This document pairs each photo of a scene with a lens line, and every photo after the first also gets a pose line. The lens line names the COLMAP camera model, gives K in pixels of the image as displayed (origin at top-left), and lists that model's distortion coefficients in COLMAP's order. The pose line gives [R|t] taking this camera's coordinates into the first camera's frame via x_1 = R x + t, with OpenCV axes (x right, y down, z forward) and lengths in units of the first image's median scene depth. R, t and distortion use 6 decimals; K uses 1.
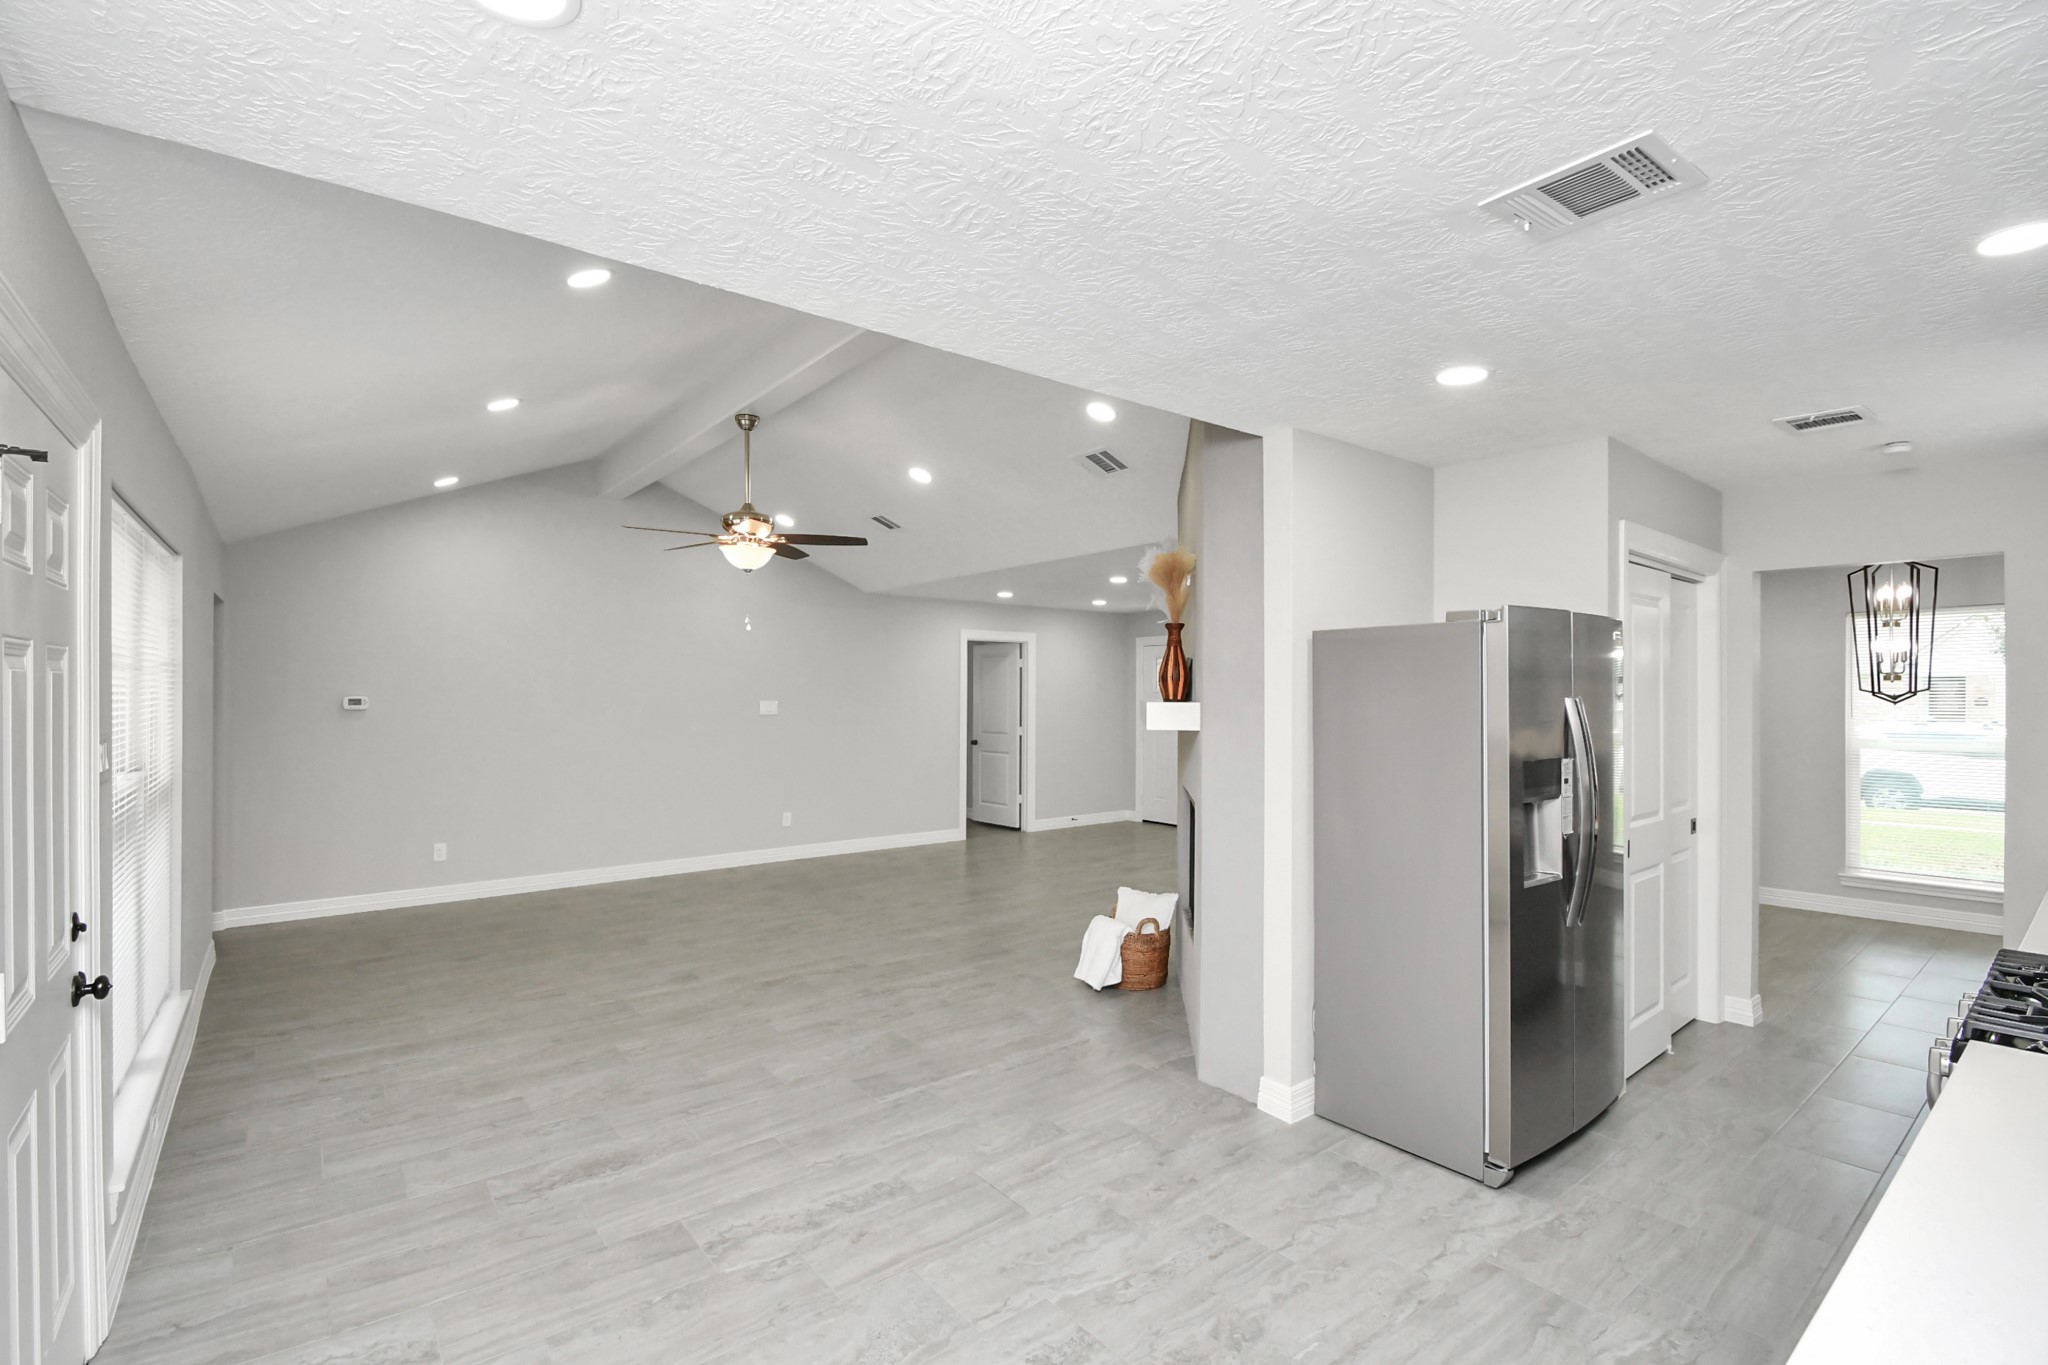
lens RADIAL K [[931.1, 0, 1025.4], [0, 931.1, 688.9], [0, 0, 1]] dist [-0.011754, -0.002909]
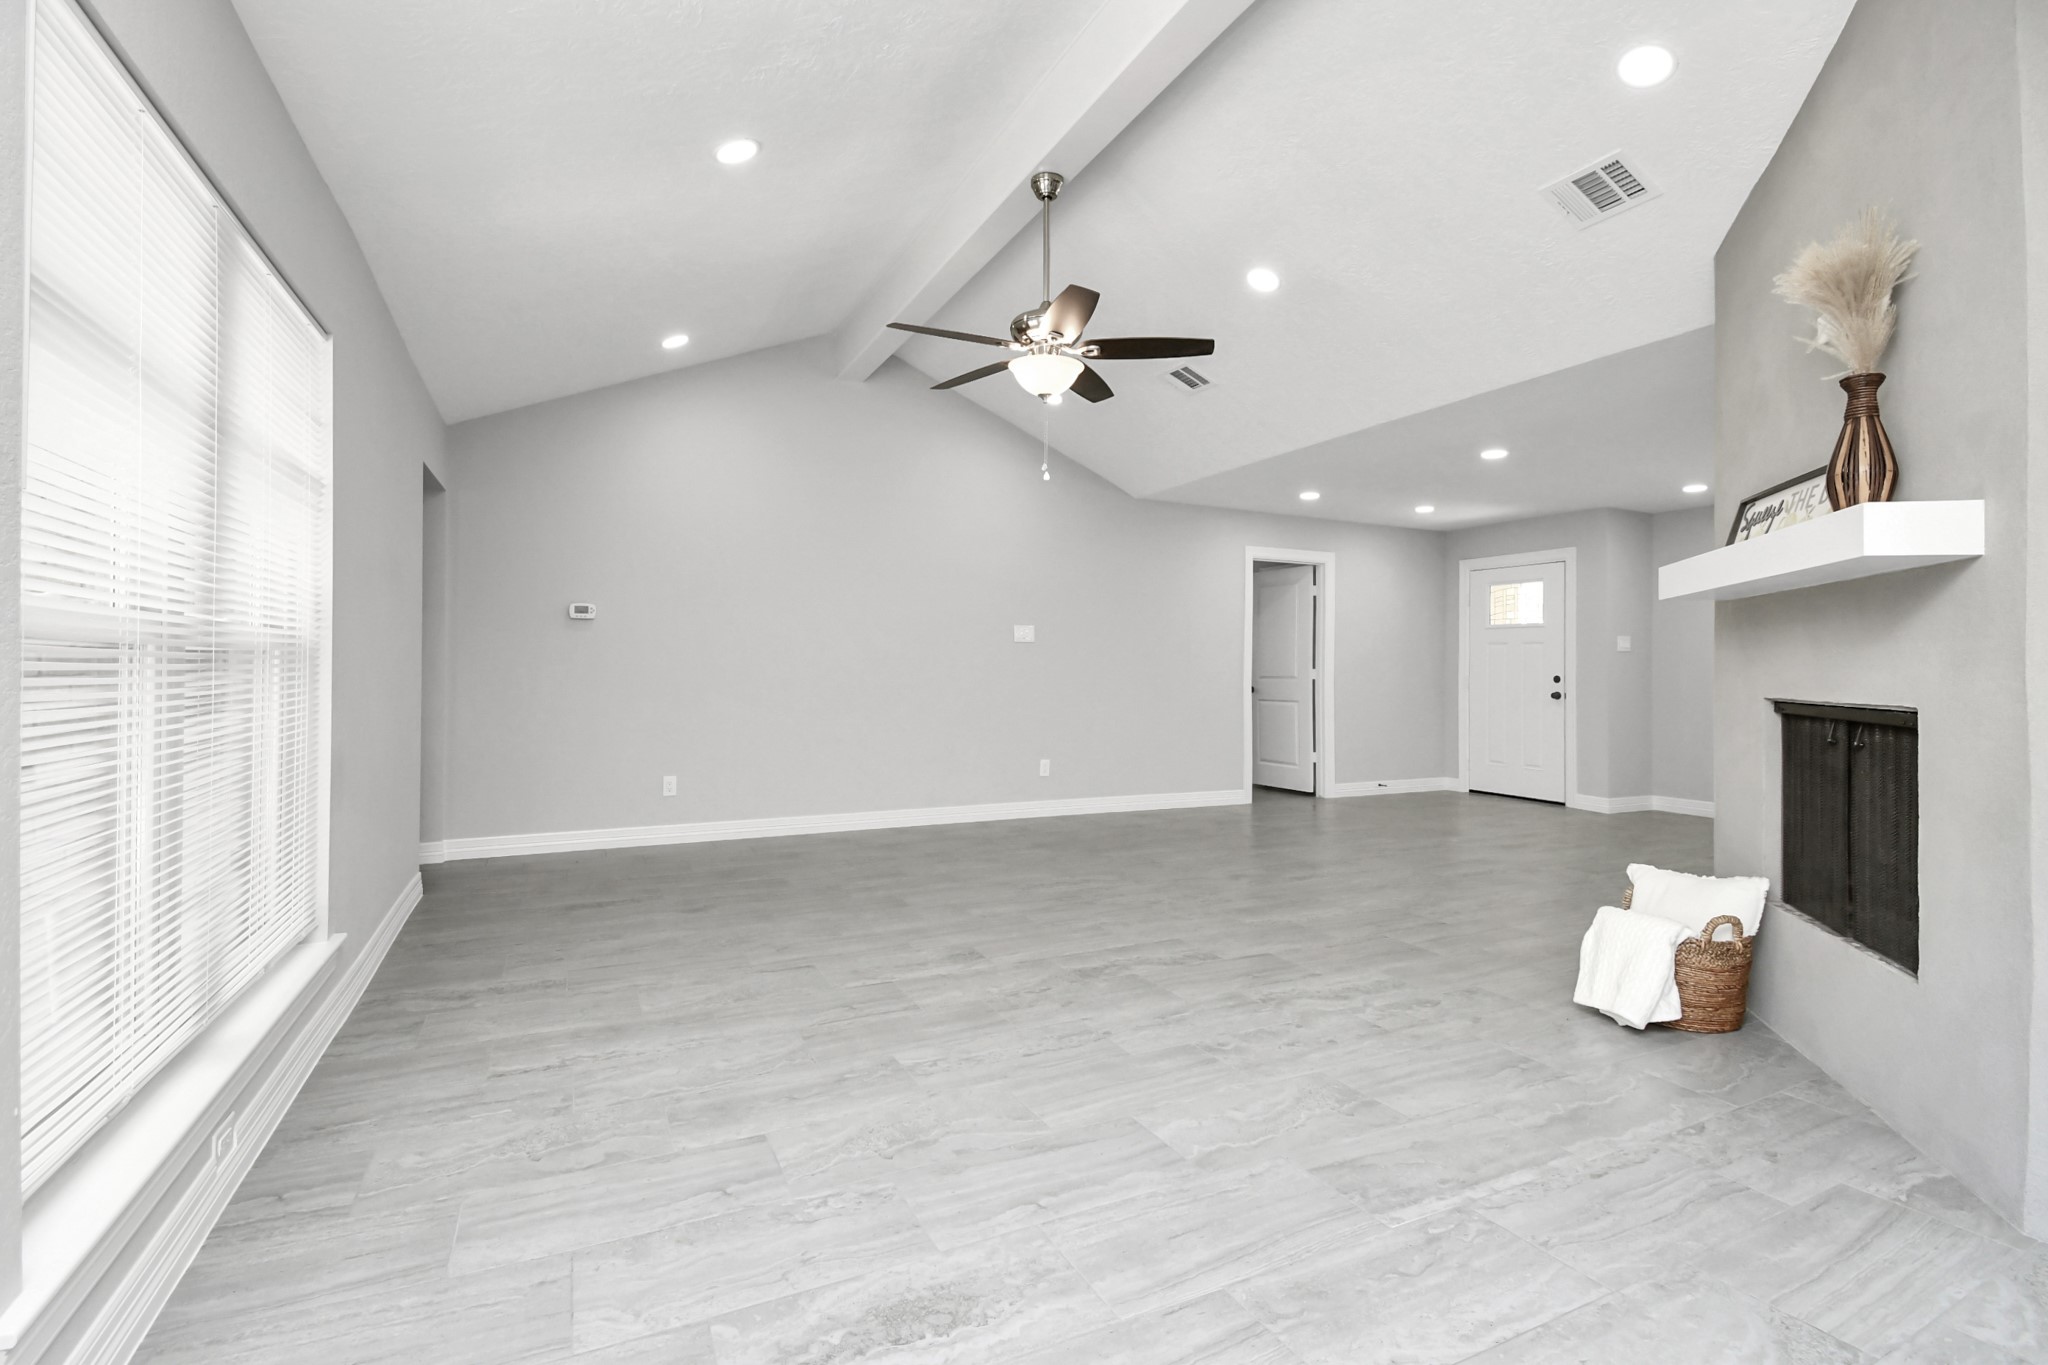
lens RADIAL K [[931.1, 0, 995.2], [0, 931.1, 690.1], [0, 0, 1]] dist [-0.011754, -0.002909]
pose [[0.971332, 0.008749, -0.237565, -0.189440], [-0.003648, 0.999754, 0.021899, 0.096538], [0.237698, -0.020405, 0.971125, 0.332914]]
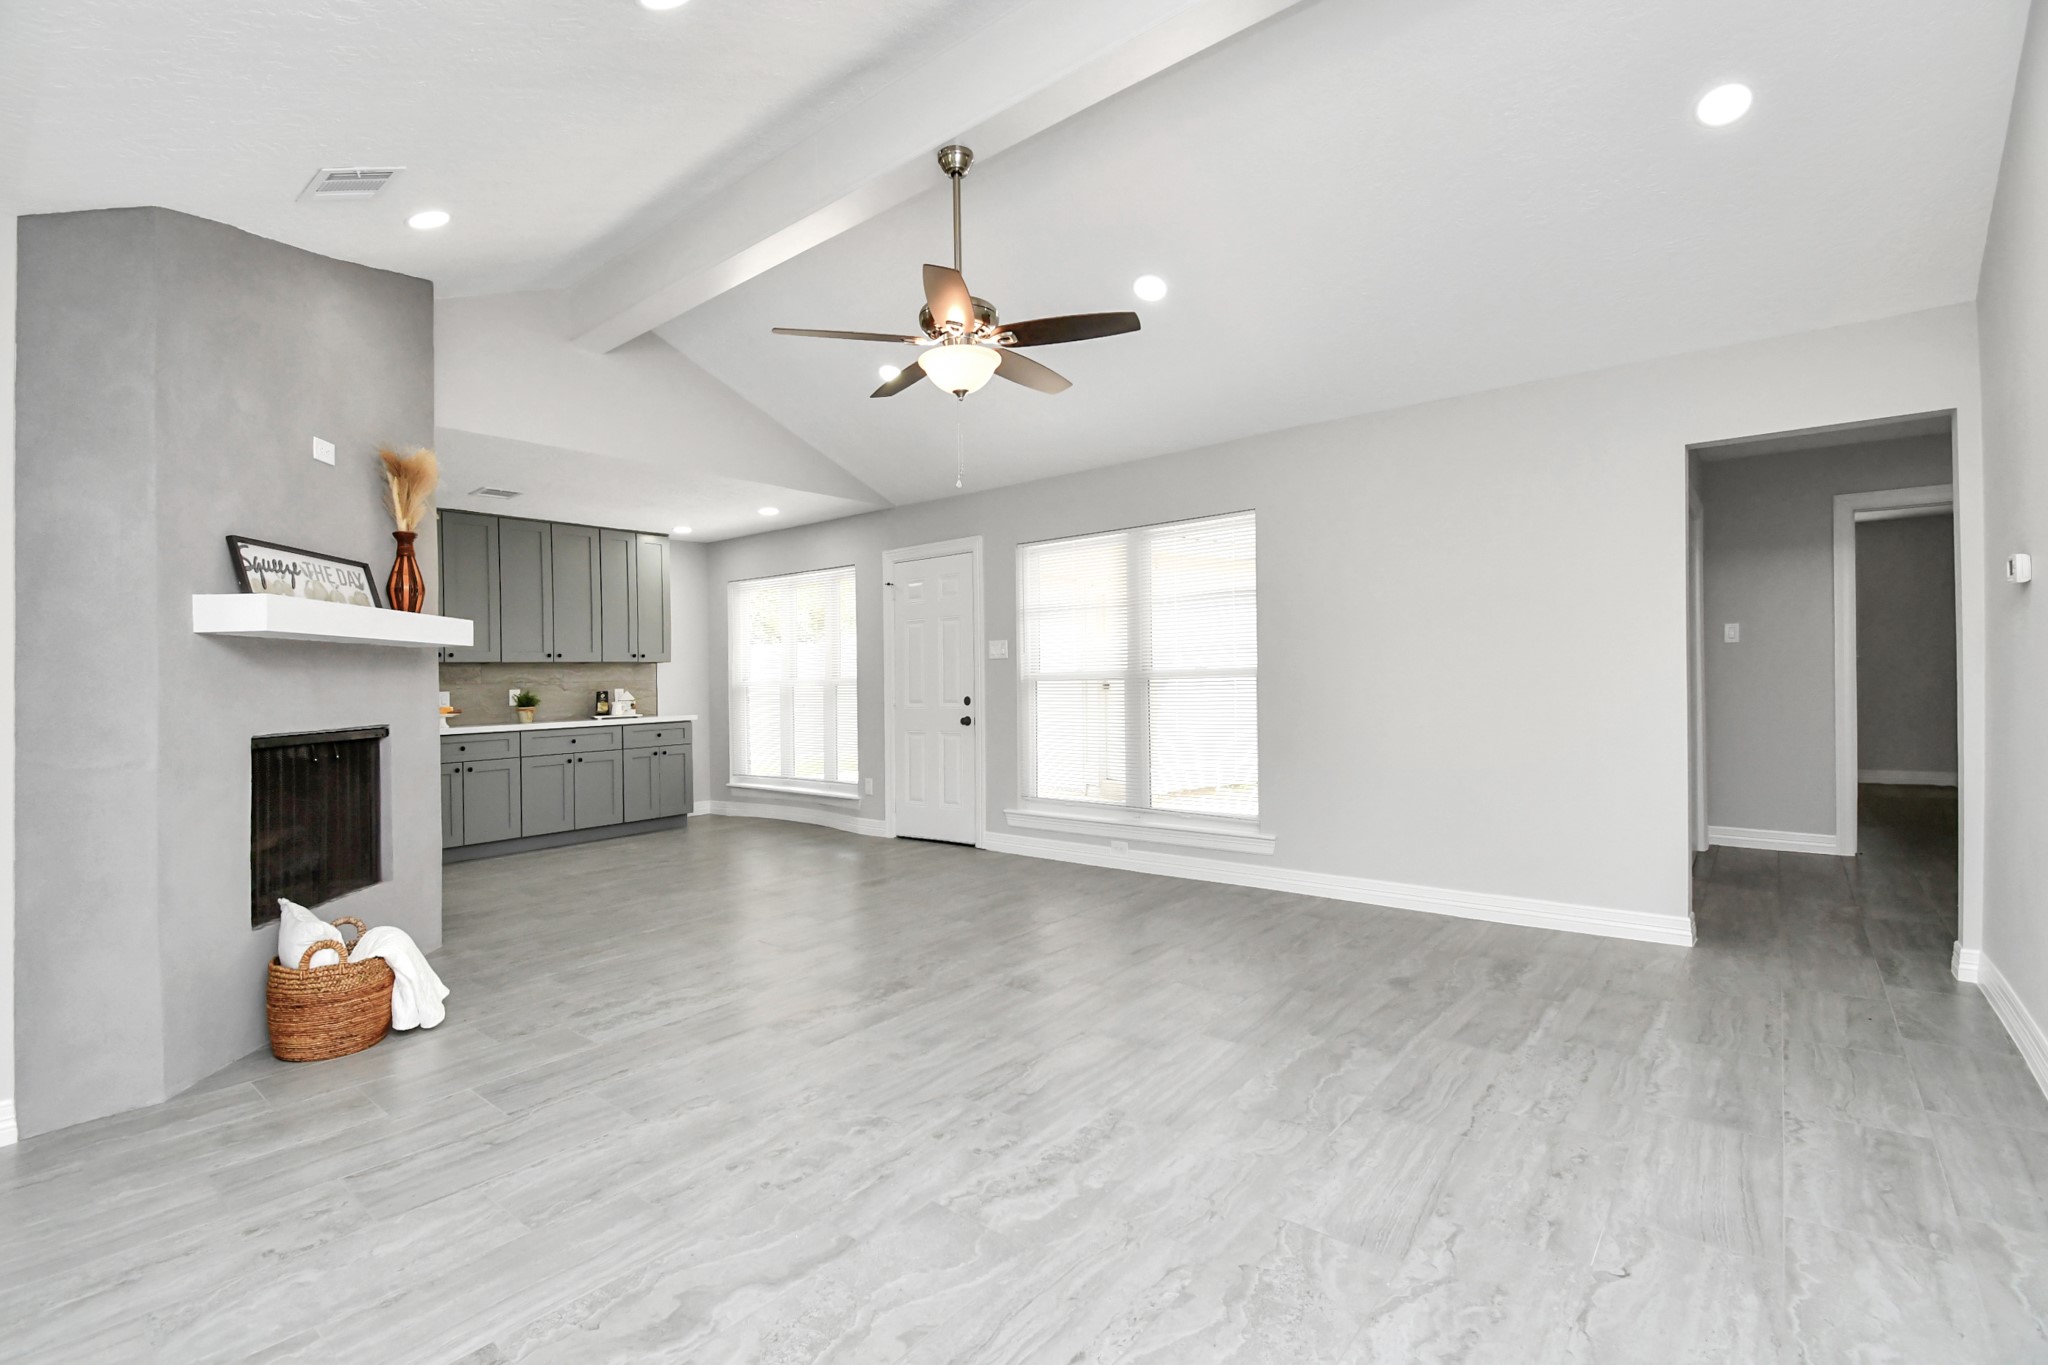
lens RADIAL K [[931.1, 0, 1015.9], [0, 931.1, 687.3], [0, 0, 1]] dist [-0.011754, -0.002909]
pose [[-0.976351, 0.023583, -0.214902, -0.225882], [0.022439, 0.999718, 0.007762, 0.080268], [0.215025, 0.002757, -0.976605, 1.844106]]
